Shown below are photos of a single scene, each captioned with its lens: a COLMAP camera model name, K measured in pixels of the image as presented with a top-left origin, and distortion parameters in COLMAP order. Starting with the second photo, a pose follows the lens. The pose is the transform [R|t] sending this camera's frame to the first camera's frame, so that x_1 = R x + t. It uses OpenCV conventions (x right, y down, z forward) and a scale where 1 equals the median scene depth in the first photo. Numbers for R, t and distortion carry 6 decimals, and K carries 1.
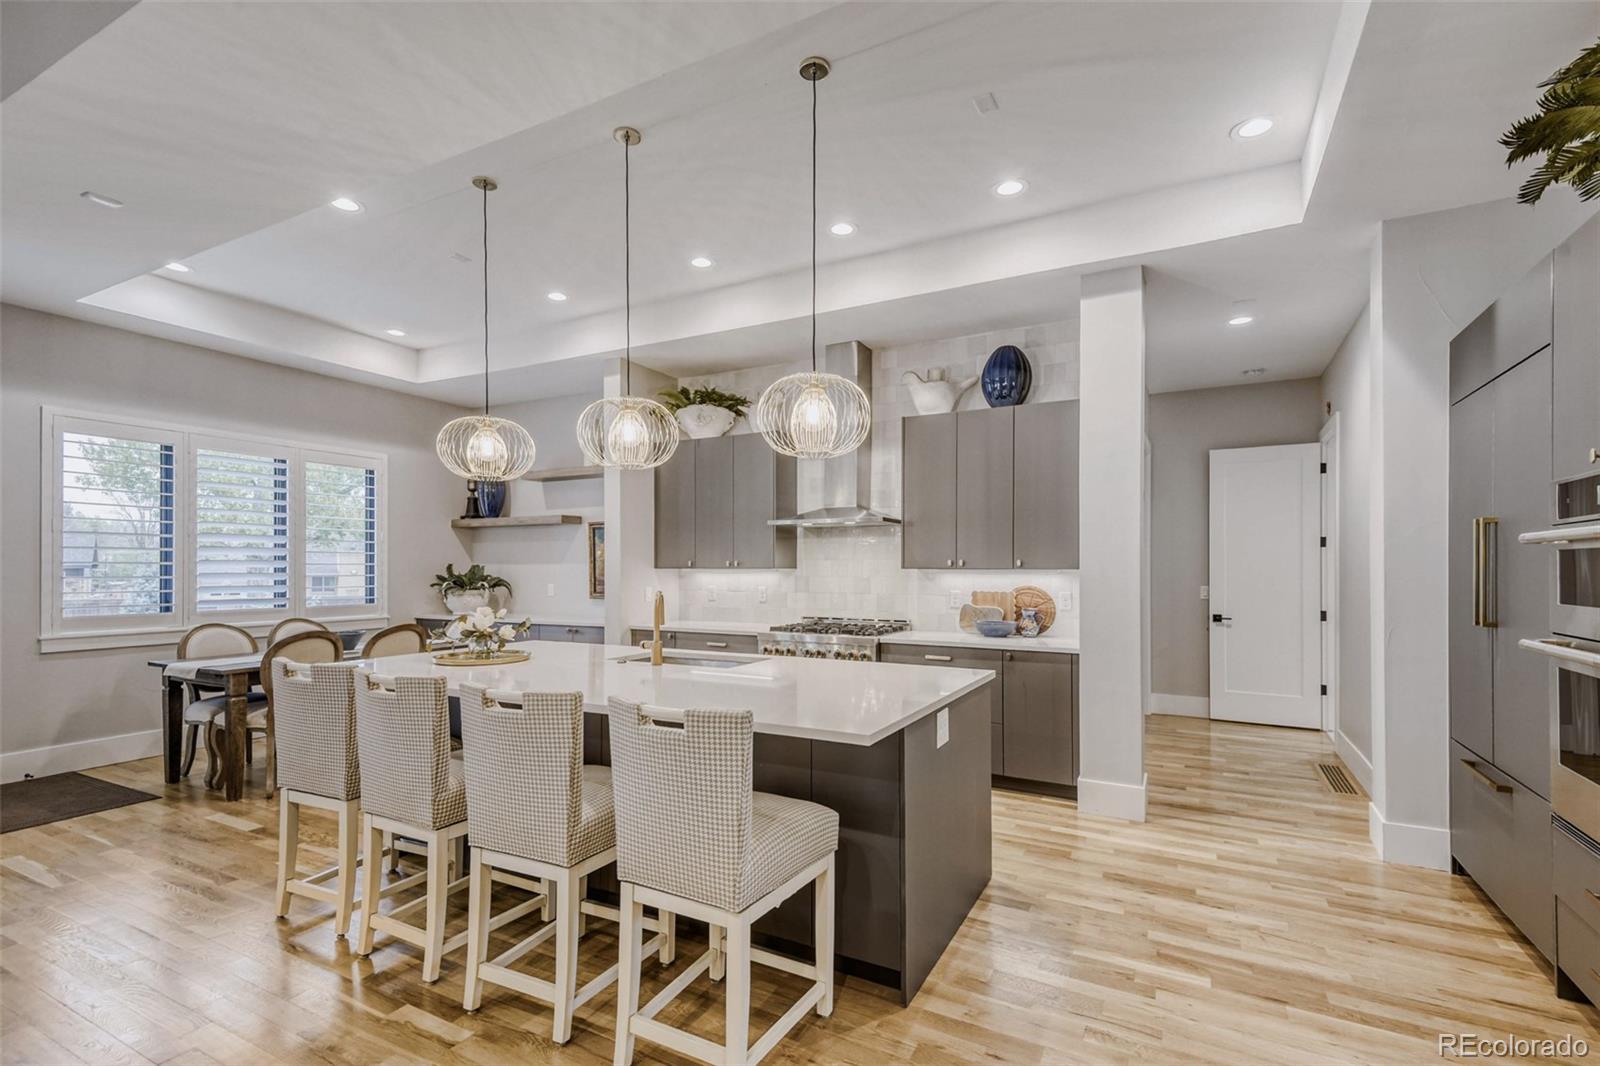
lens RADIAL K [[733.1, 0, 797.8], [0, 733.1, 560.4], [0, 0, 1]] dist [0.030690, -0.010392]
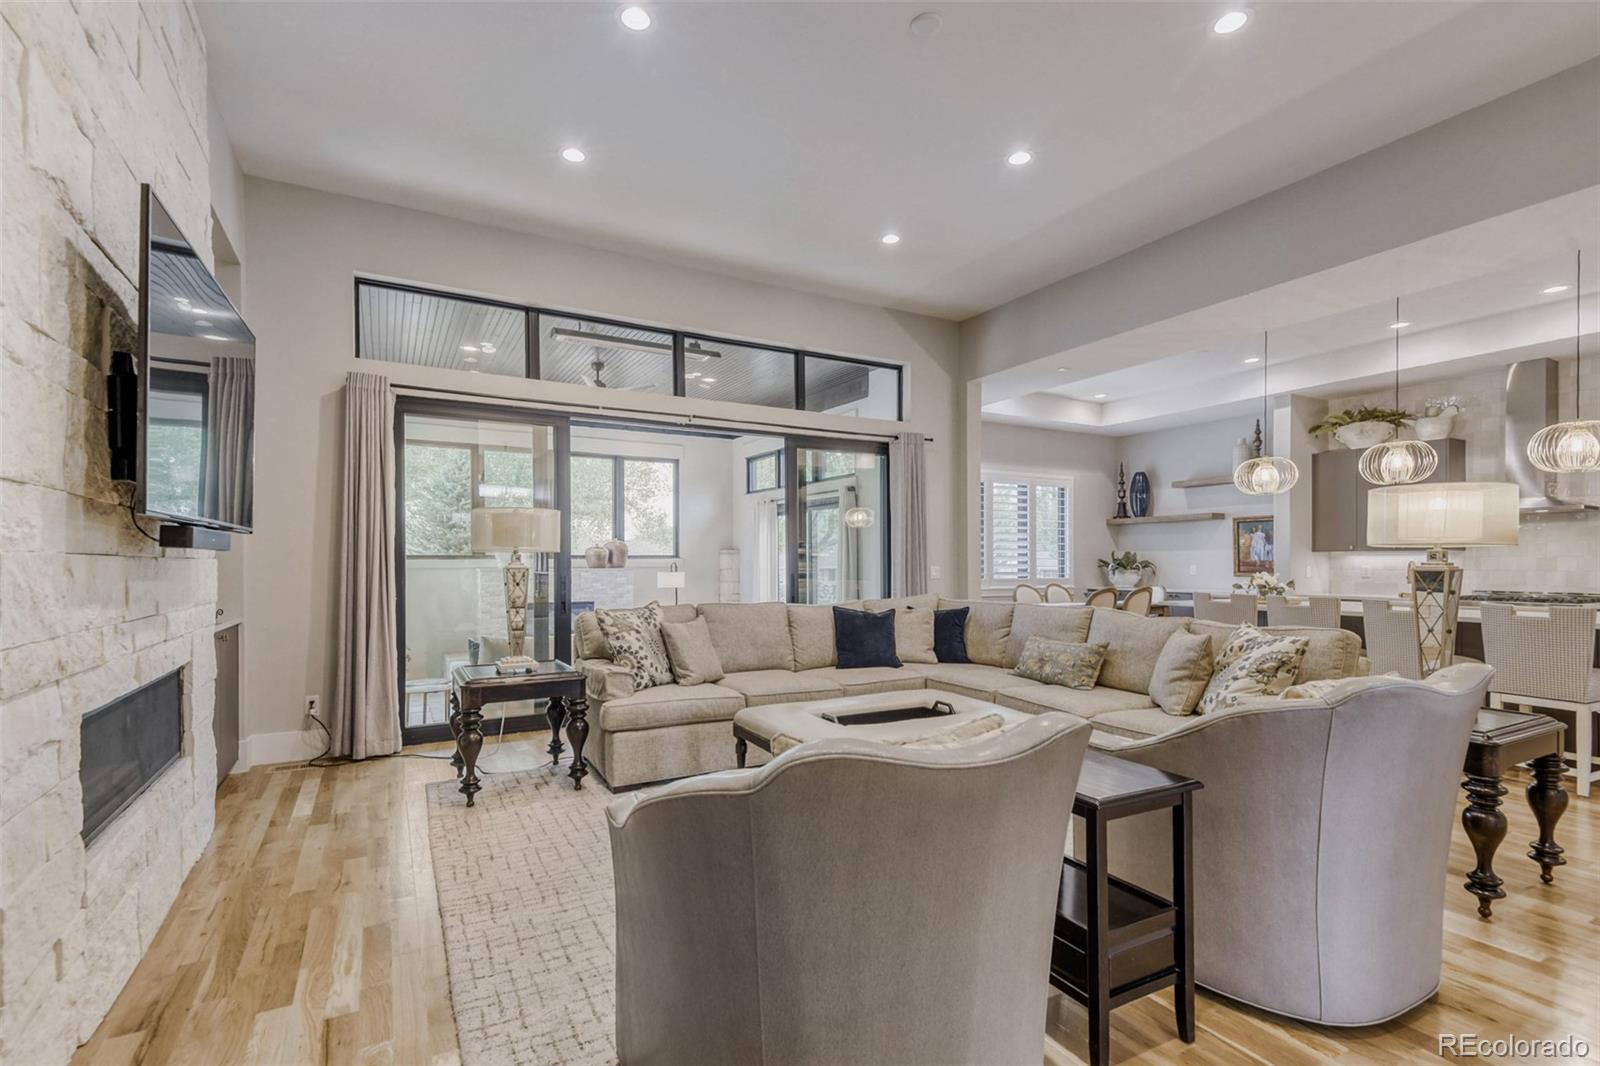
lens RADIAL K [[733.1, 0, 812.6], [0, 733.1, 571.5], [0, 0, 1]] dist [0.030690, -0.010392]
pose [[0.849256, 0.005426, -0.527953, -0.253574], [0.006238, 0.999774, 0.020309, 0.013847], [0.527944, -0.020541, 0.849031, -0.583298]]
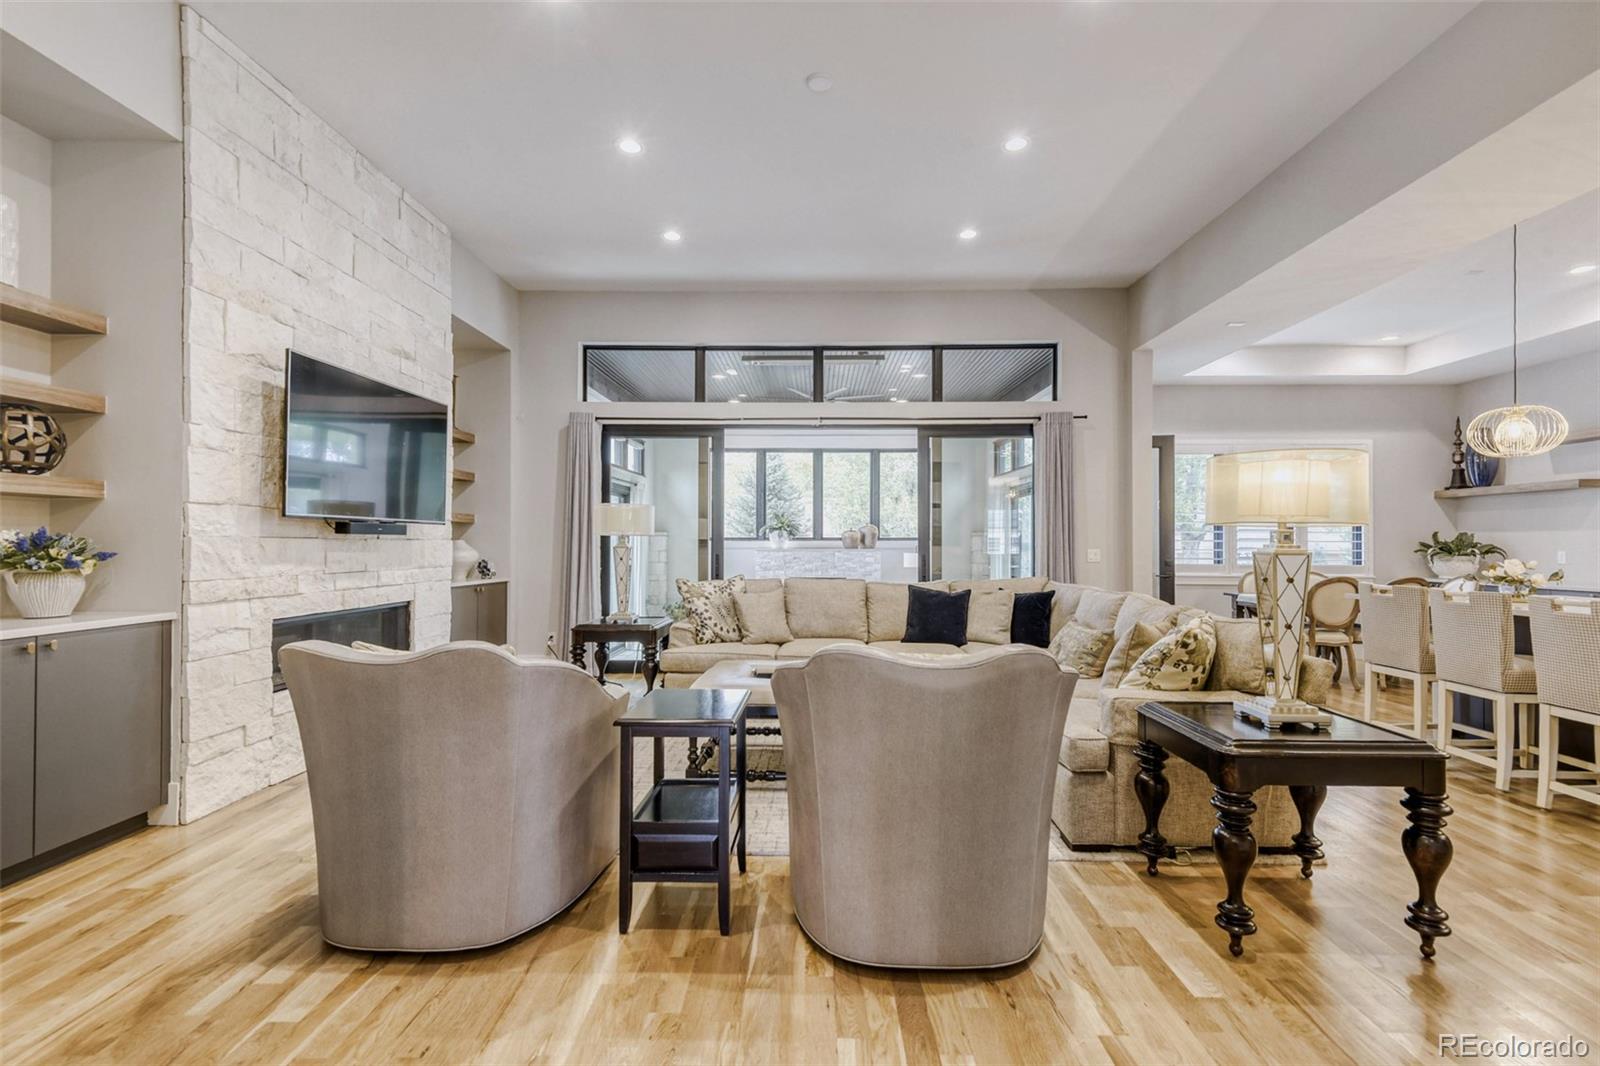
lens RADIAL K [[733.1, 0, 814.0], [0, 733.1, 534.6], [0, 0, 1]] dist [0.030690, -0.010392]
pose [[0.468476, -0.010272, -0.883417, 0.081203], [0.005036, 0.999947, -0.008956, 0.016486], [0.883462, -0.000253, 0.468503, -0.378632]]
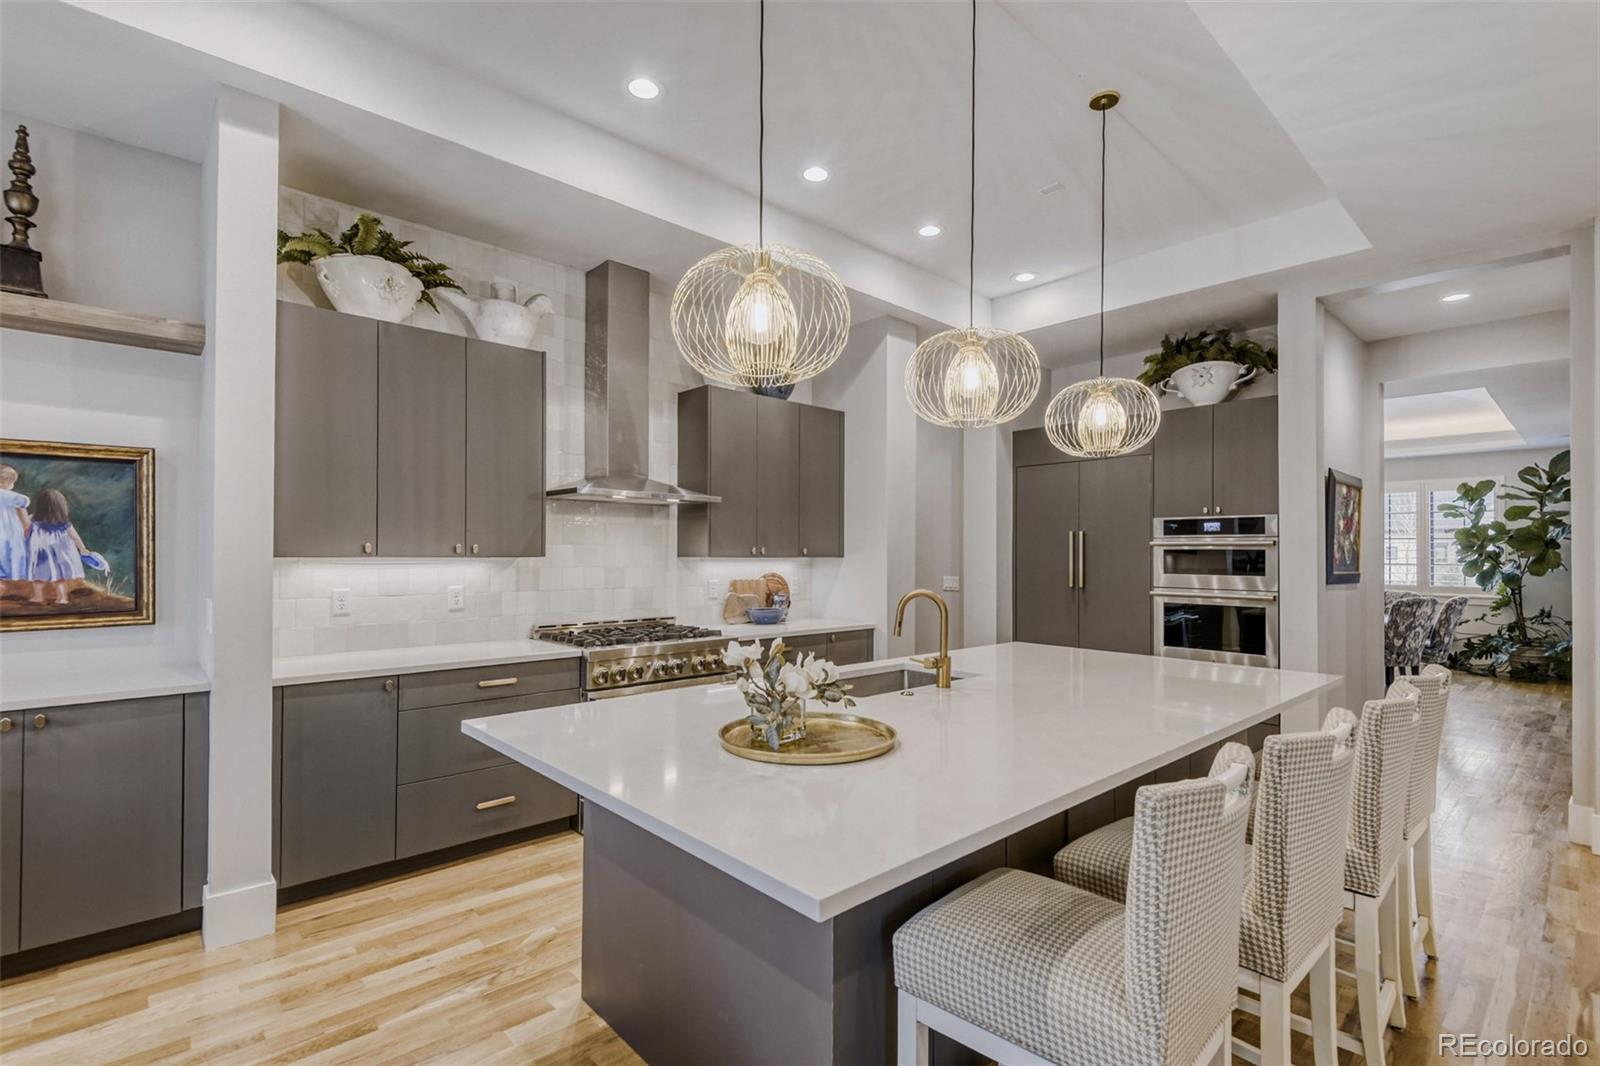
lens RADIAL K [[733.1, 0, 805.3], [0, 733.1, 537.0], [0, 0, 1]] dist [0.030690, -0.010392]
pose [[0.340058, 0.024134, 0.940095, -0.542565], [-0.014516, 0.999686, -0.020413, 0.002674], [-0.940292, -0.006705, 0.340302, 0.495189]]
